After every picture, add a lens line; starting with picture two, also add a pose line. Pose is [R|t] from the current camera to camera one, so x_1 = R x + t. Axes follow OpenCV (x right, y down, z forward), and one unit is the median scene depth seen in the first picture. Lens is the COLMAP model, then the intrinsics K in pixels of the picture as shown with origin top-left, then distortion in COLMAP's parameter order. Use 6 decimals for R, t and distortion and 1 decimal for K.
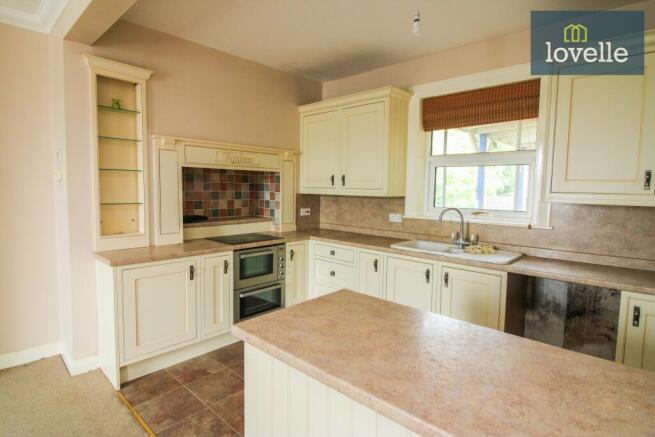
lens RADIAL K [[346.1, 0, 327.5], [0, 346.1, 218.5], [0, 0, 1]] dist [0.000626, 0.000054]
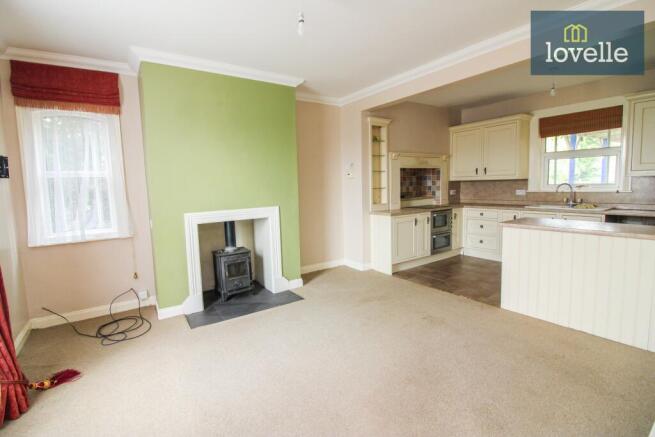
lens RADIAL K [[304.9, 0, 327.5], [0, 304.9, 218.5], [0, 0, 1]] dist [-0.017280, -0.000490]
pose [[0.975274, -0.020779, -0.220021, -0.393854], [0.026839, 0.999337, 0.024589, 0.063545], [0.219364, -0.029886, 0.975185, -0.613813]]
